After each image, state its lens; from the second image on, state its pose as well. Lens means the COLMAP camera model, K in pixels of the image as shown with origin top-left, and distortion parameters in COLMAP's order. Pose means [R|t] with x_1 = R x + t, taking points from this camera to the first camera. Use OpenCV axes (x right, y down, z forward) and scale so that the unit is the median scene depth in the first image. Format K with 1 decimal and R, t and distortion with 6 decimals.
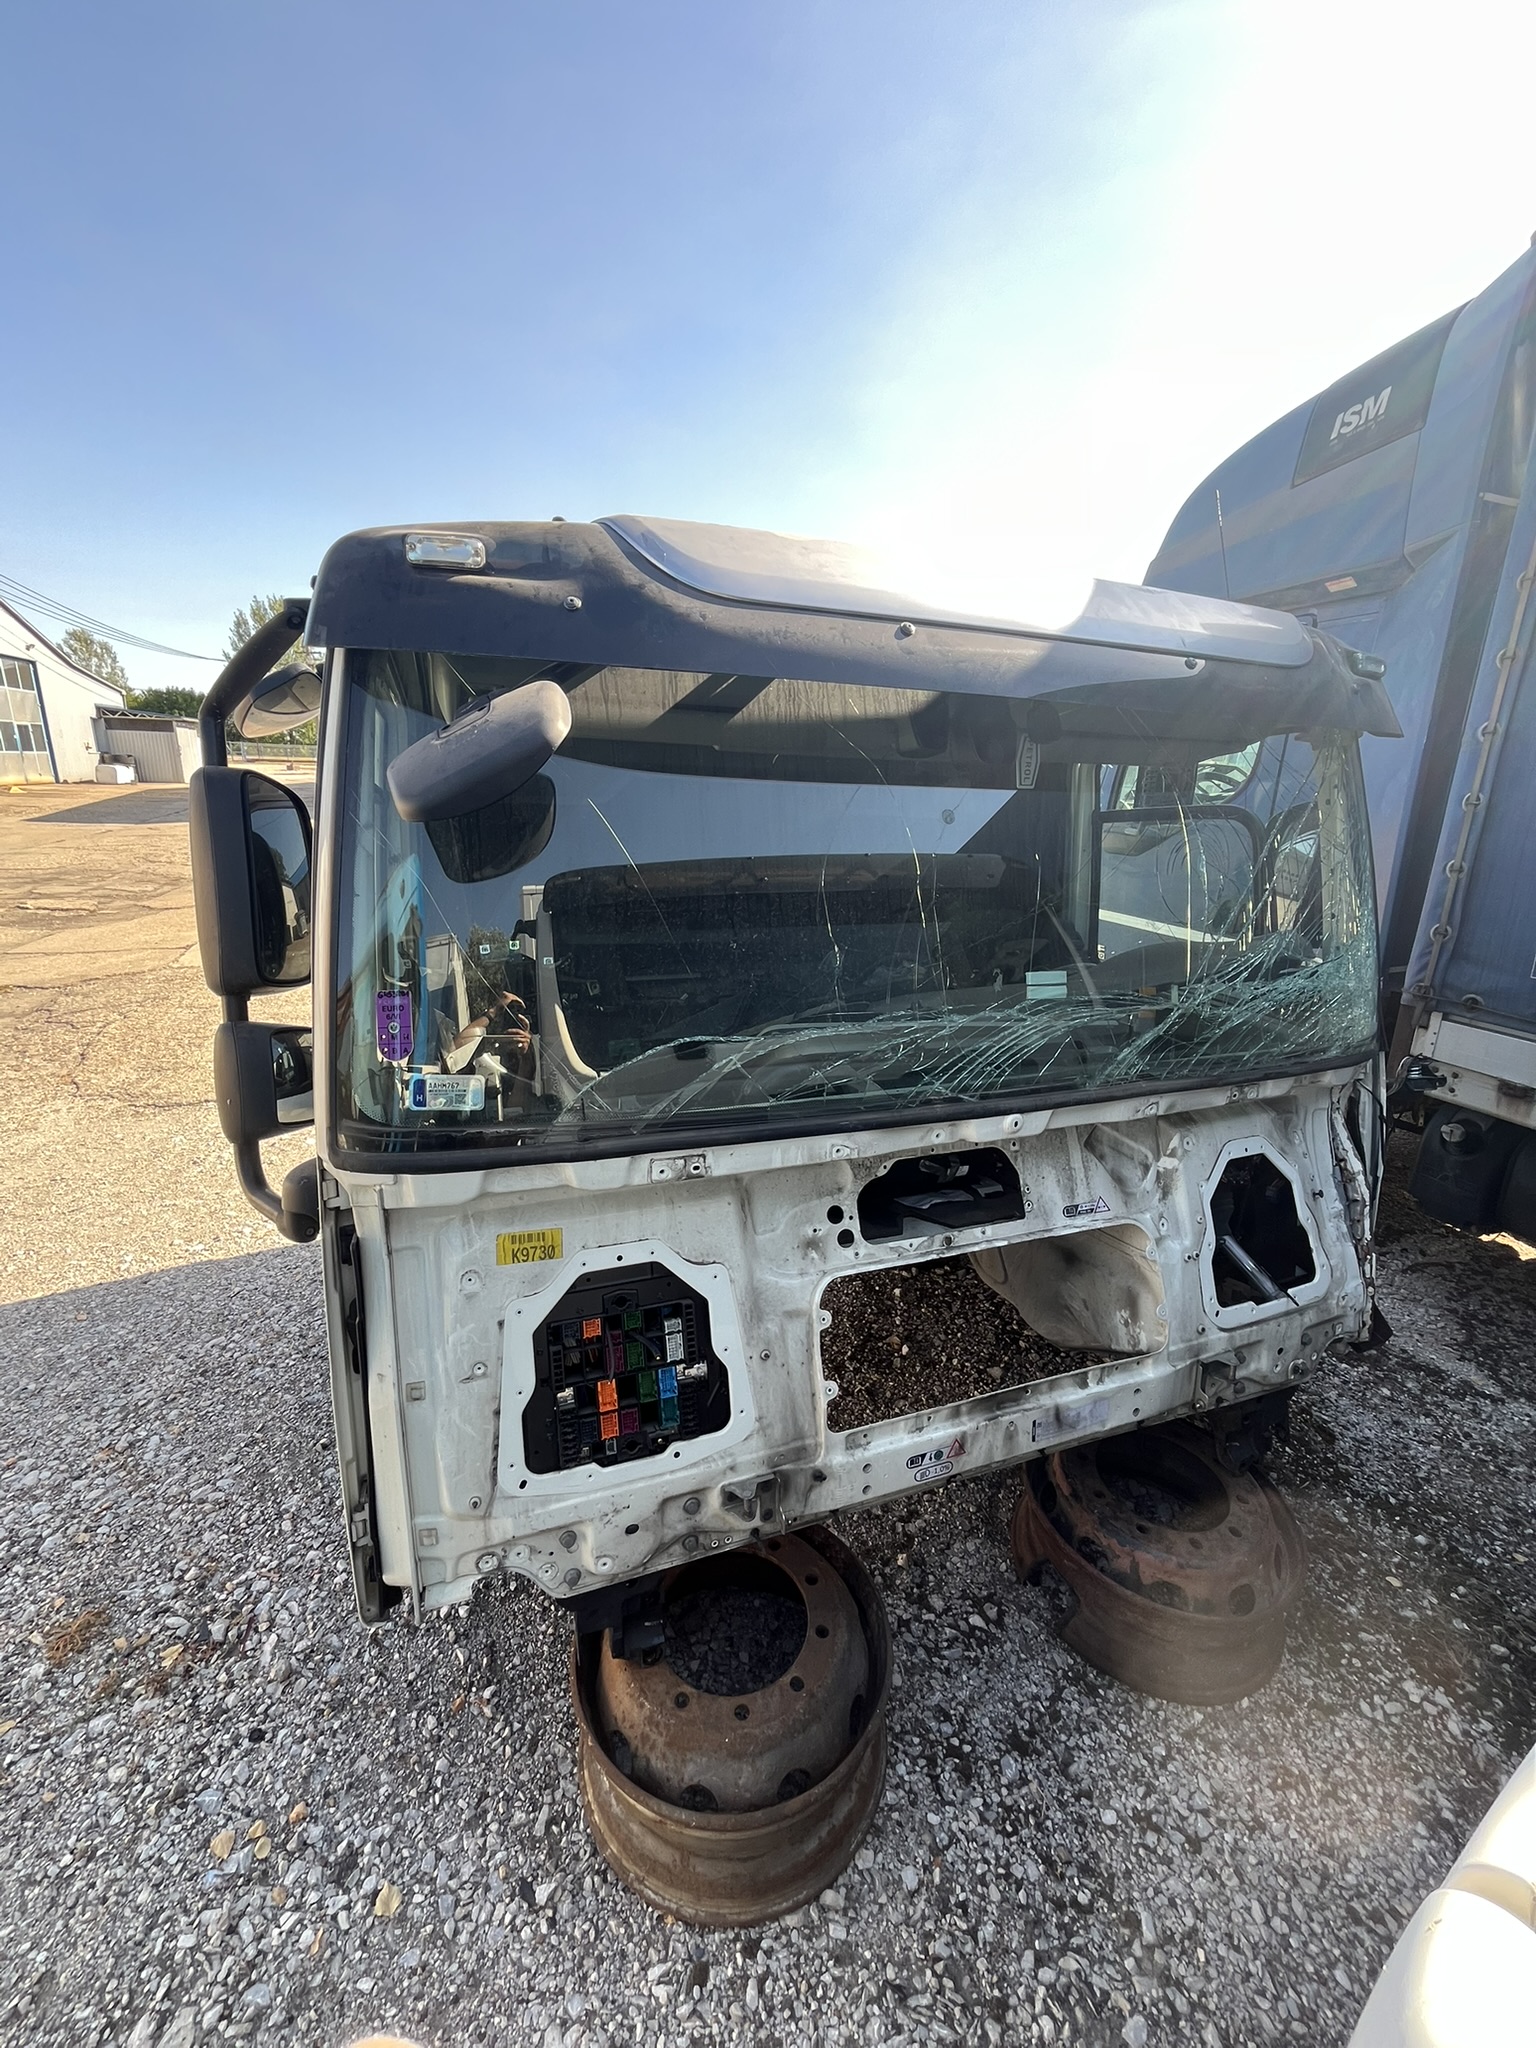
lens RADIAL K [[825.3, 0, 764.1], [0, 825.3, 1012.5], [0, 0, 1]] dist [-0.001860, -0.000134]
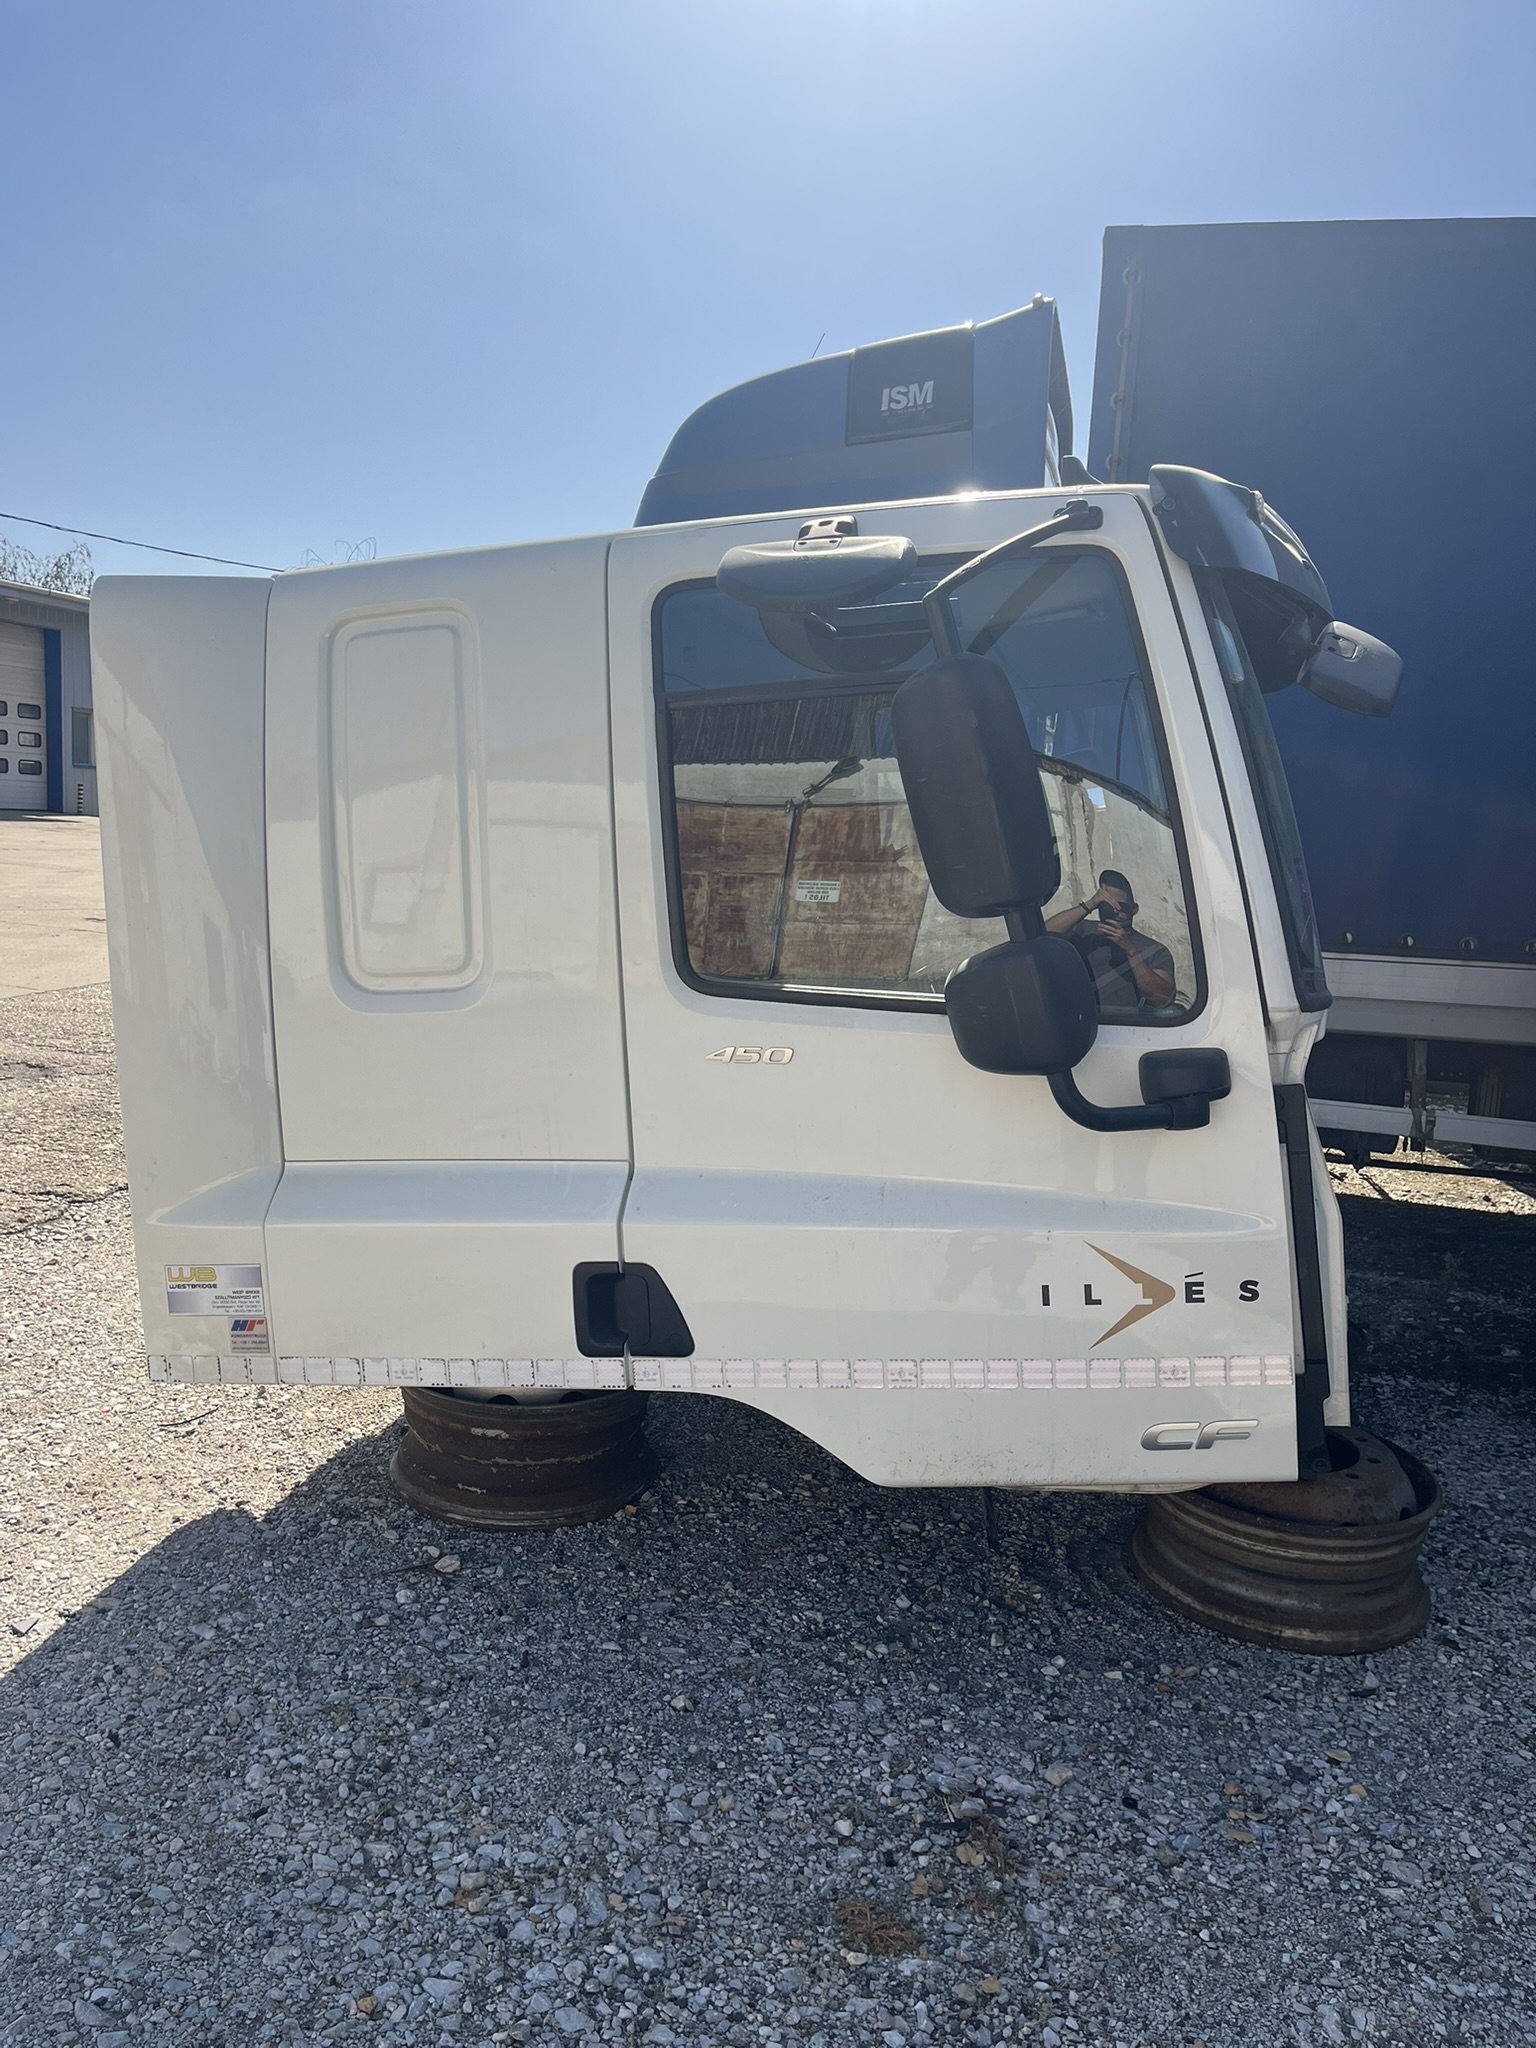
lens RADIAL K [[1549.2, 0, 768.7], [0, 1549.2, 1026.9], [0, 0, 1]] dist [0.038471, -0.012020]
pose [[0.554724, -0.119109, 0.823465, -1.302284], [0.226647, 0.973905, -0.011810, 0.058075], [-0.800570, 0.193187, 0.567244, 0.182416]]
